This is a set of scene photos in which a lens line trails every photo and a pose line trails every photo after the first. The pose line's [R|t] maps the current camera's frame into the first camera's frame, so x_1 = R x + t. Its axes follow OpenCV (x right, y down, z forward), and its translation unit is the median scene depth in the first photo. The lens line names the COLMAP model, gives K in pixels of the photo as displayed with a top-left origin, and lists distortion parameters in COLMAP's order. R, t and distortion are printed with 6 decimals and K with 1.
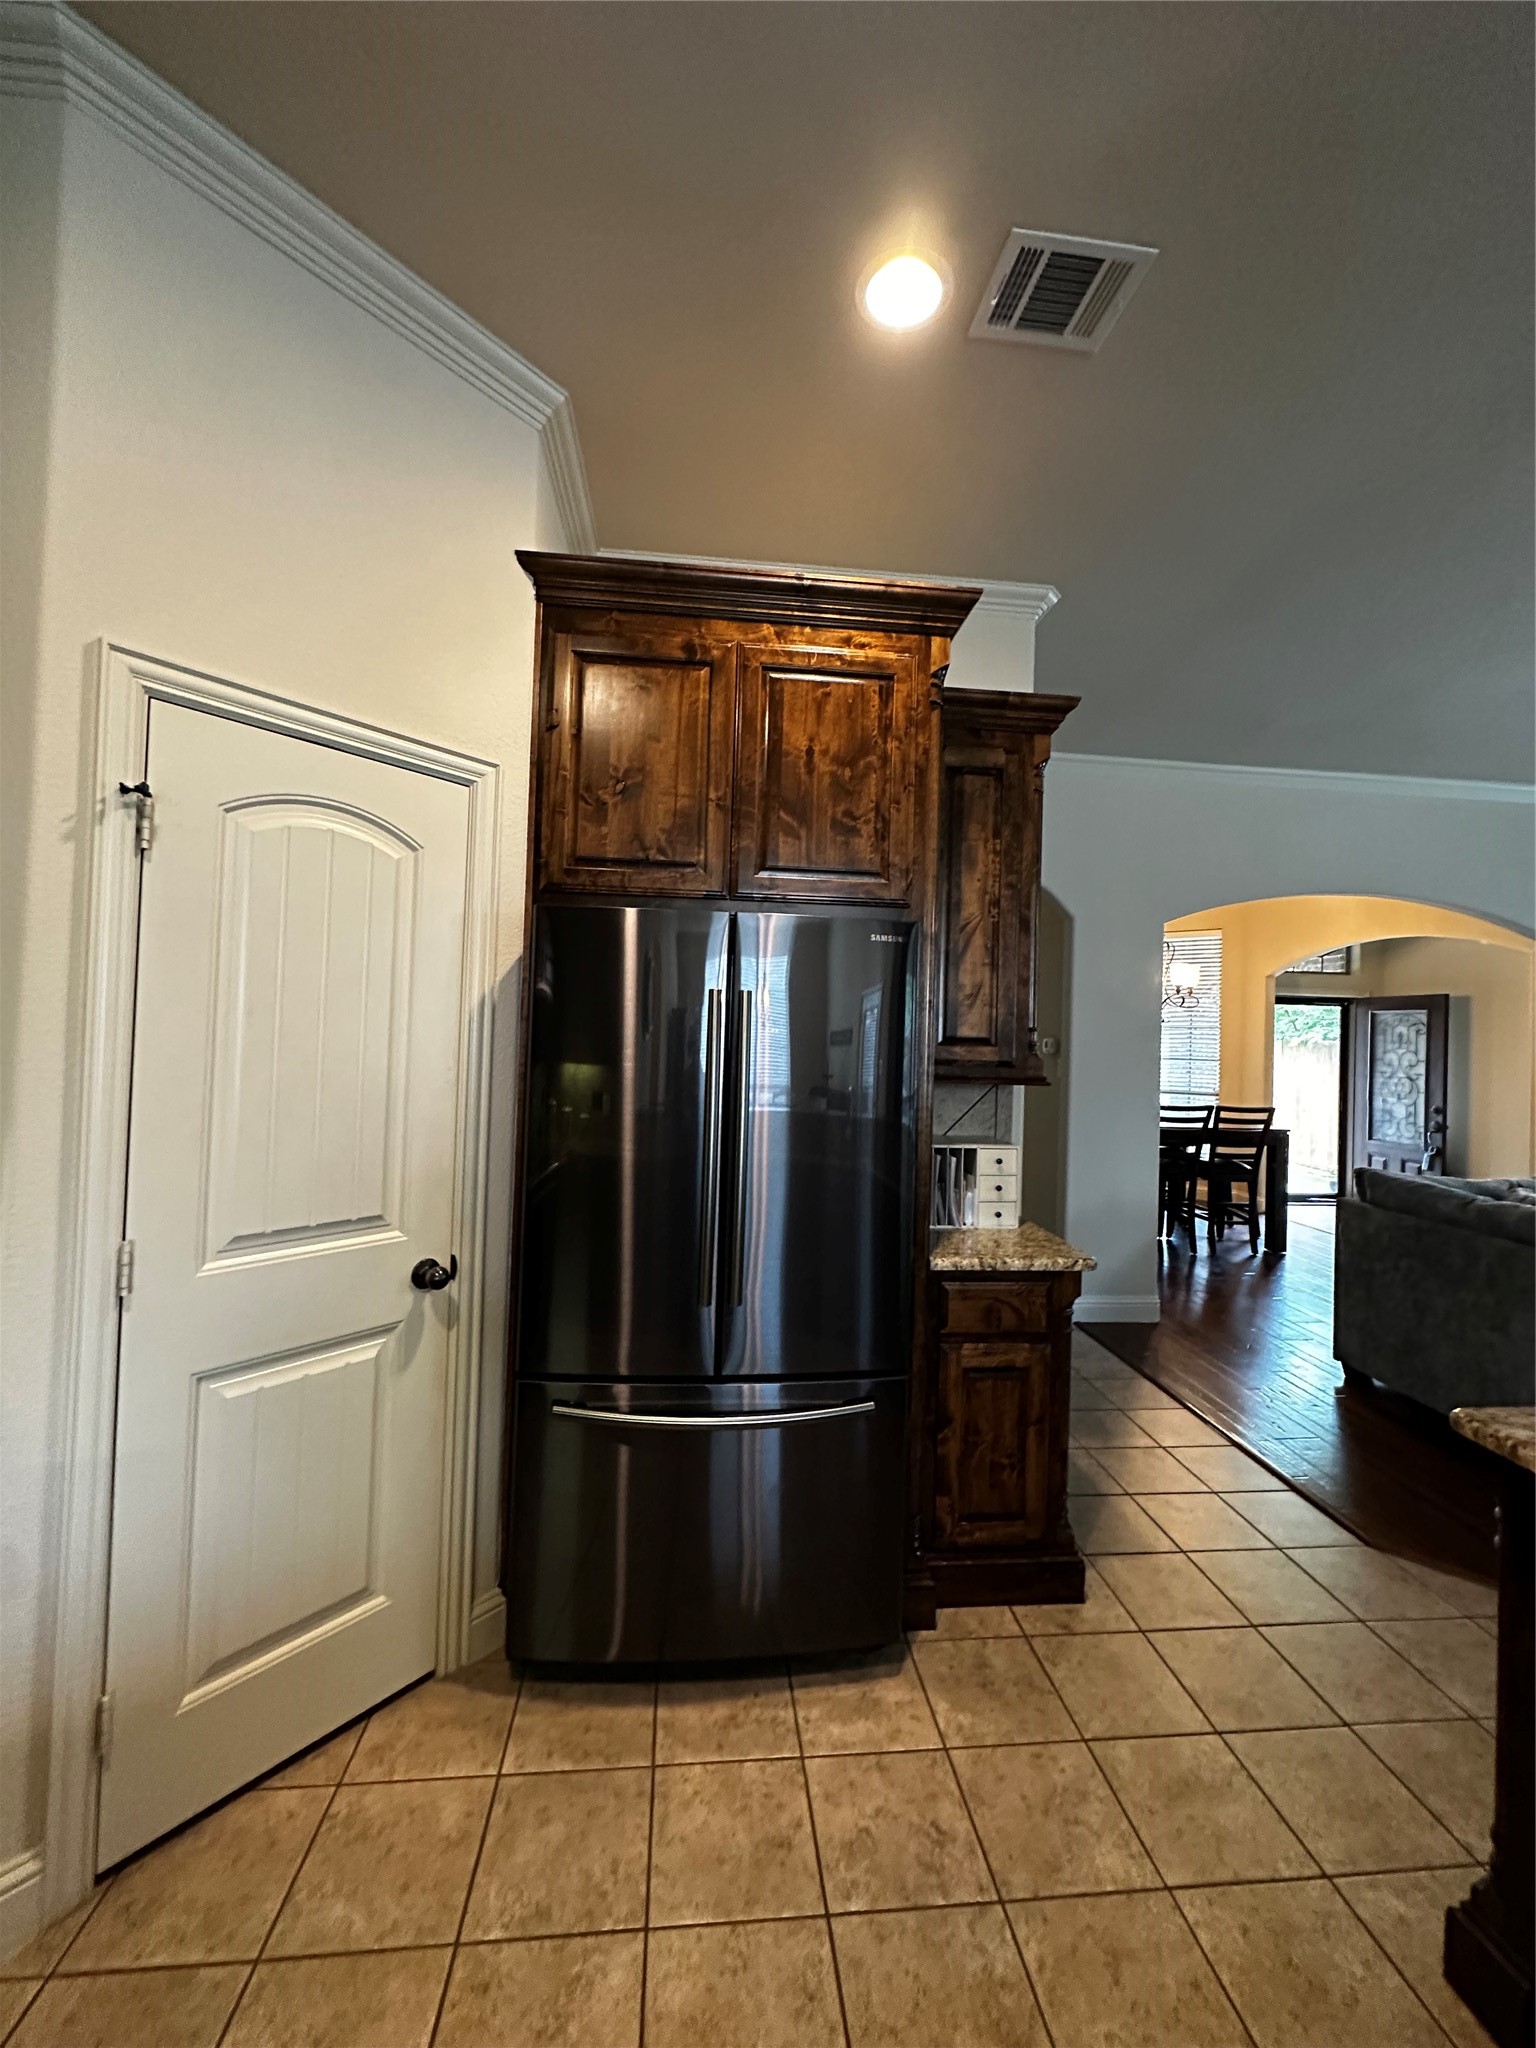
lens RADIAL K [[817.3, 0, 768.0], [0, 817.3, 1024.0], [0, 0, 1]] dist [-0.001852, 0.000427]
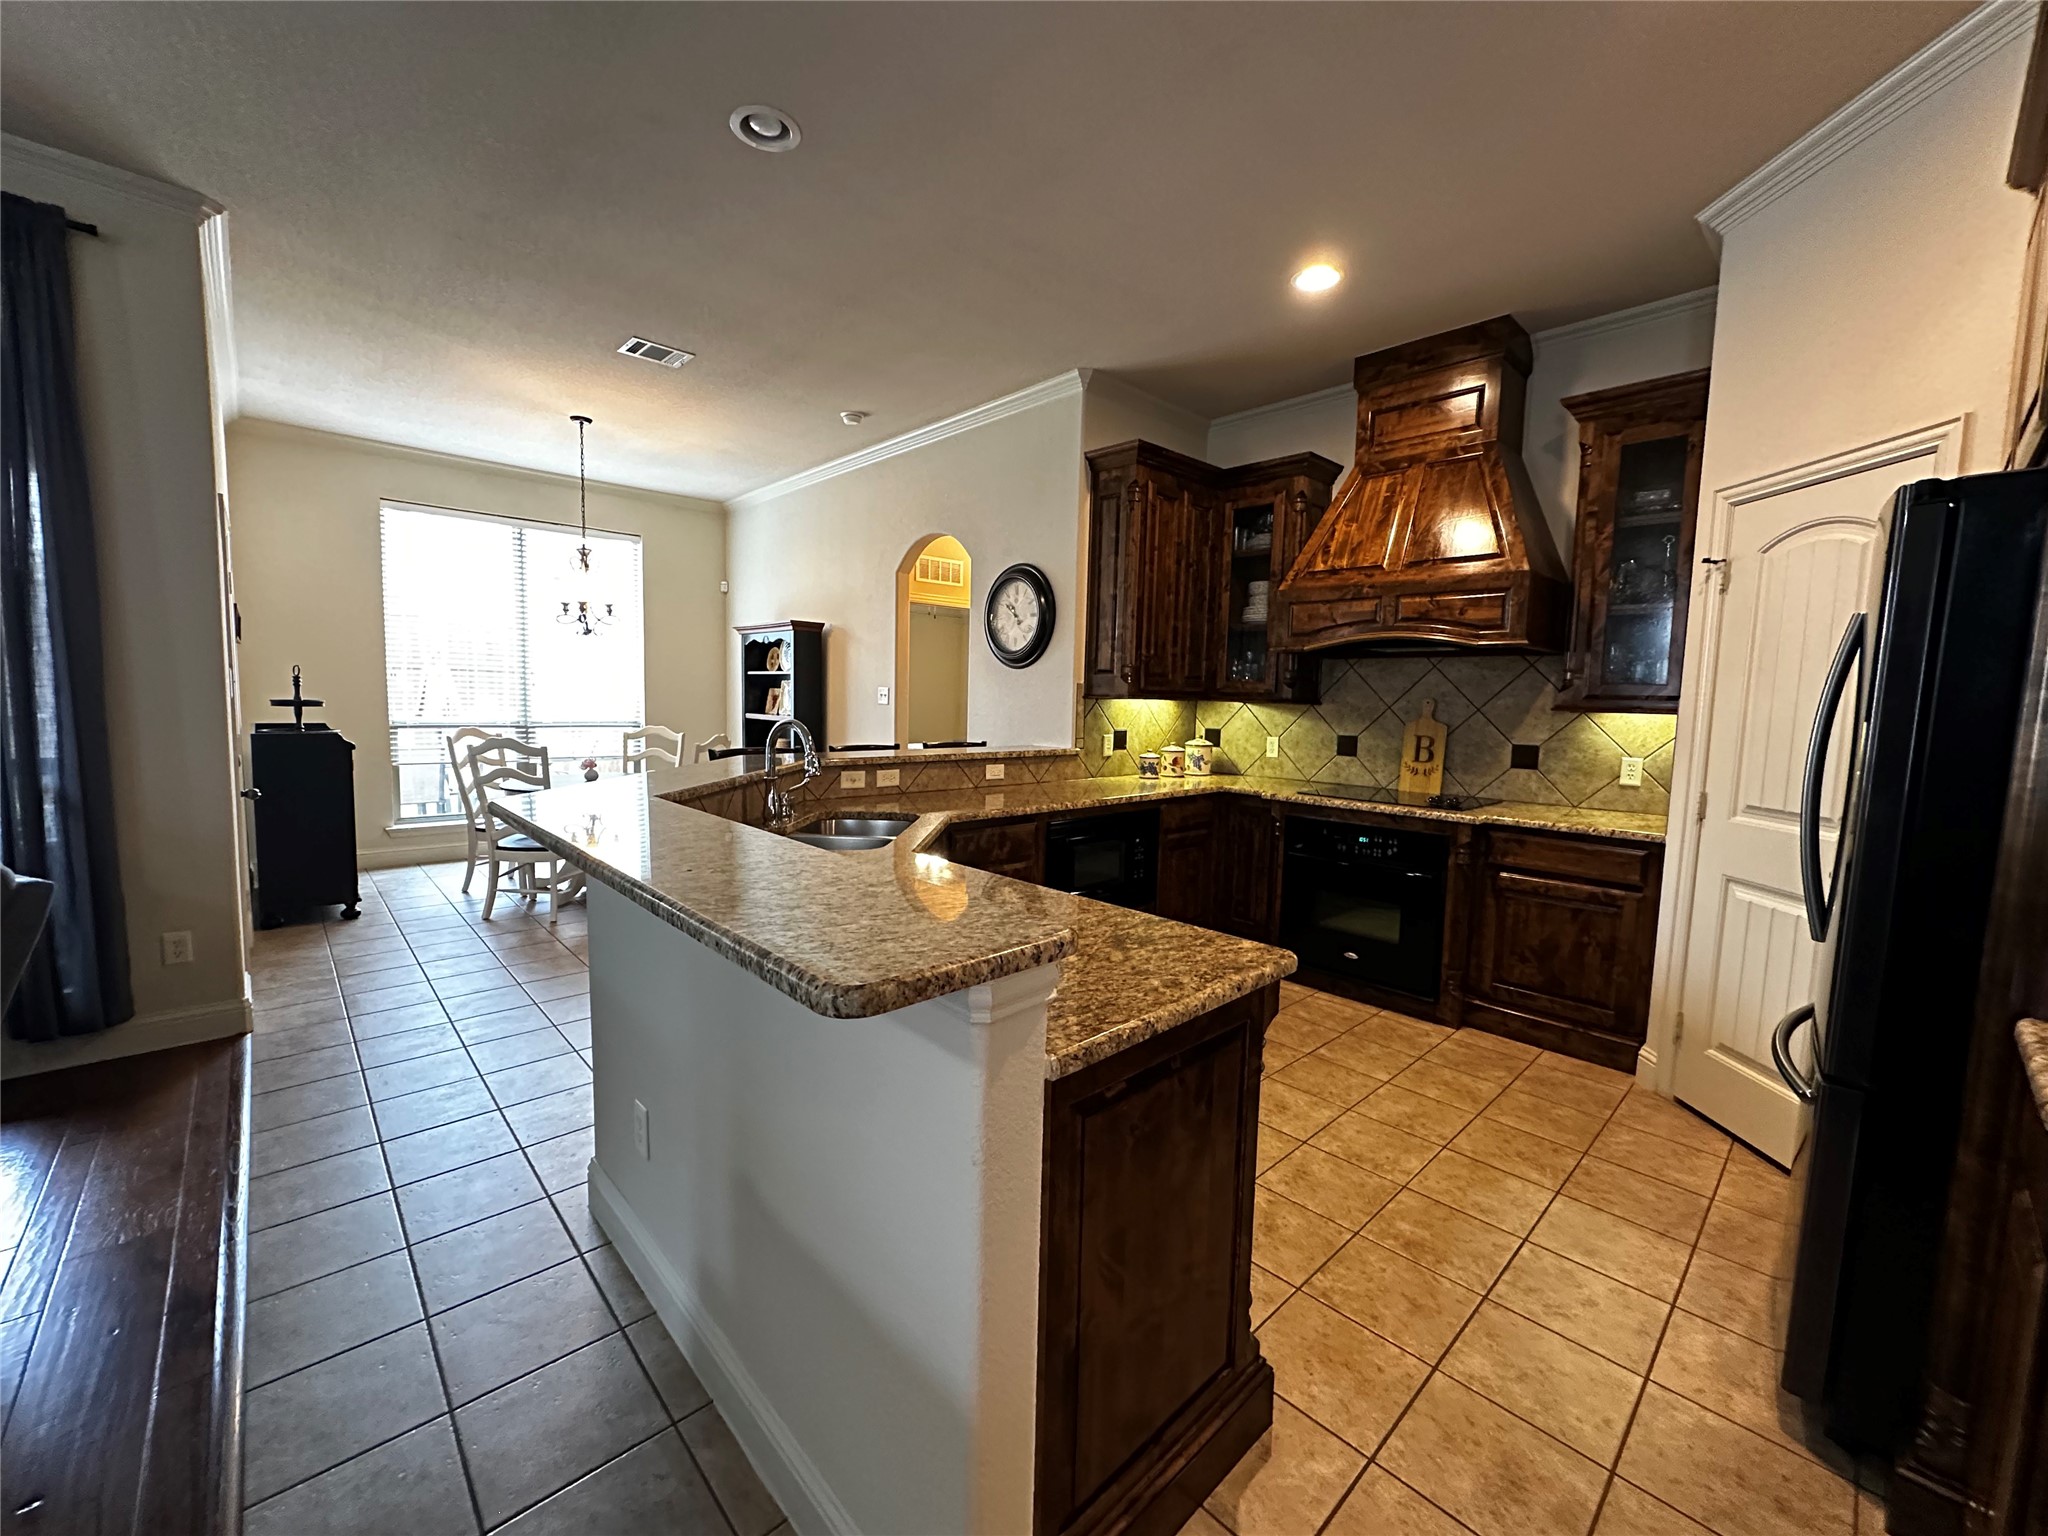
lens RADIAL K [[817.3, 0, 1024.0], [0, 817.3, 768.0], [0, 0, 1]] dist [-0.001852, 0.000427]
pose [[-0.790805, 0.004277, -0.612053, 0.274741], [-0.038003, 0.997703, 0.056074, 0.025625], [0.610887, 0.067603, -0.788826, 0.247511]]
